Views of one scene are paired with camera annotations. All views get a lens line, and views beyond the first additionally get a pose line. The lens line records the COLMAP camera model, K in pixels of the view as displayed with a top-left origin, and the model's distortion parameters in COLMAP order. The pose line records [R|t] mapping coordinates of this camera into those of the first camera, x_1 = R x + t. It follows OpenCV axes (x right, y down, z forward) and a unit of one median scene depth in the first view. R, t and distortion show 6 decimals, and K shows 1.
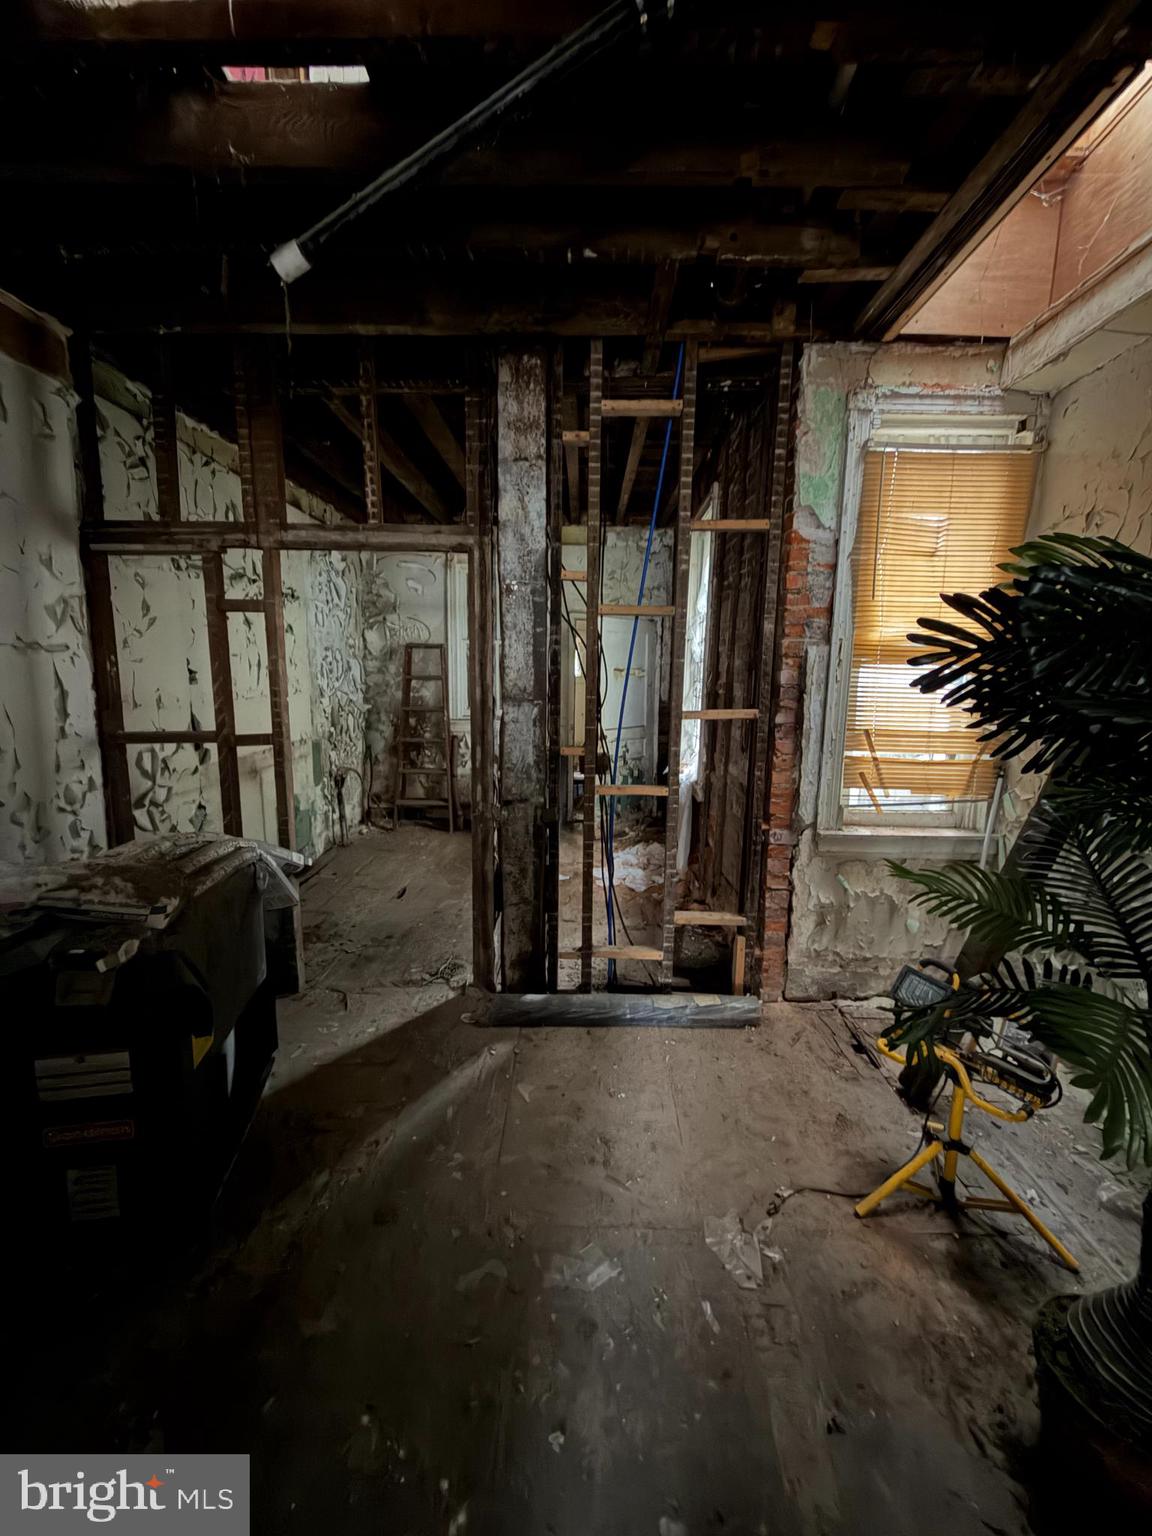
lens RADIAL K [[618.8, 0, 572.2], [0, 618.8, 767.4], [0, 0, 1]] dist [0.001919, -0.000184]
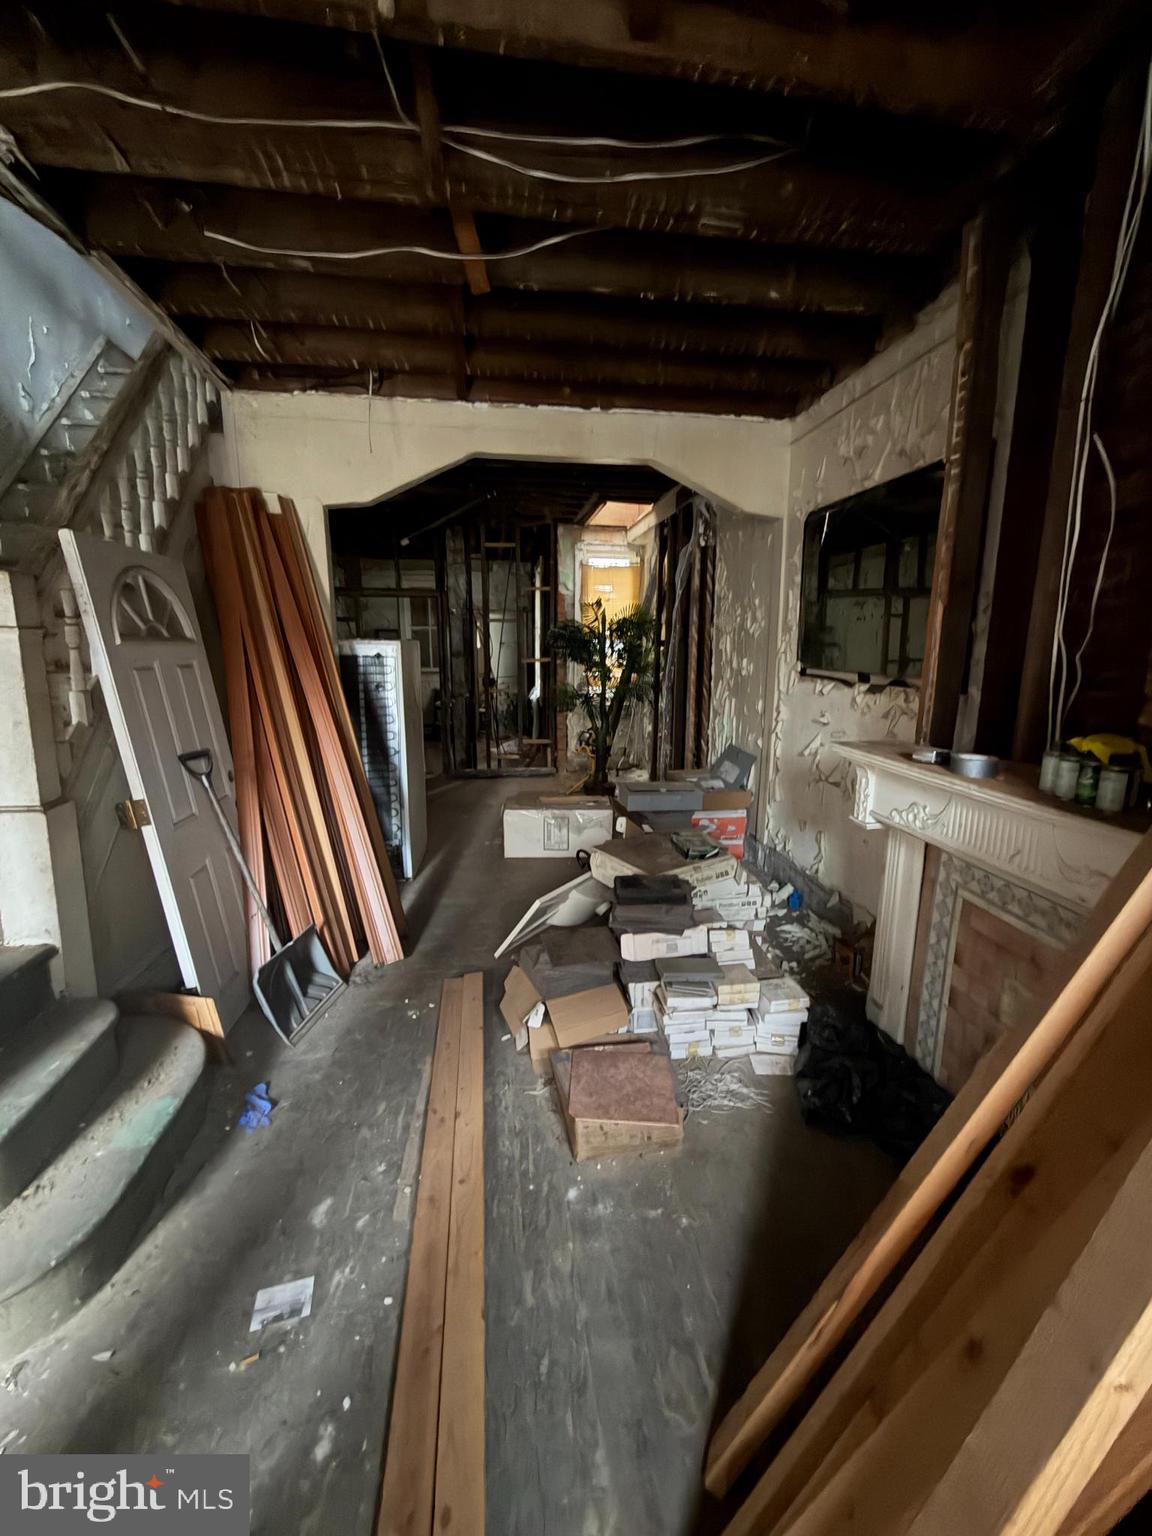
lens RADIAL K [[618.8, 0, 578.2], [0, 618.8, 774.4], [0, 0, 1]] dist [0.001919, -0.000184]
pose [[0.985722, -0.042223, 0.163001, -0.034504], [0.033998, 0.998020, 0.052923, 0.277510], [-0.164913, -0.046625, 0.985205, -1.719736]]
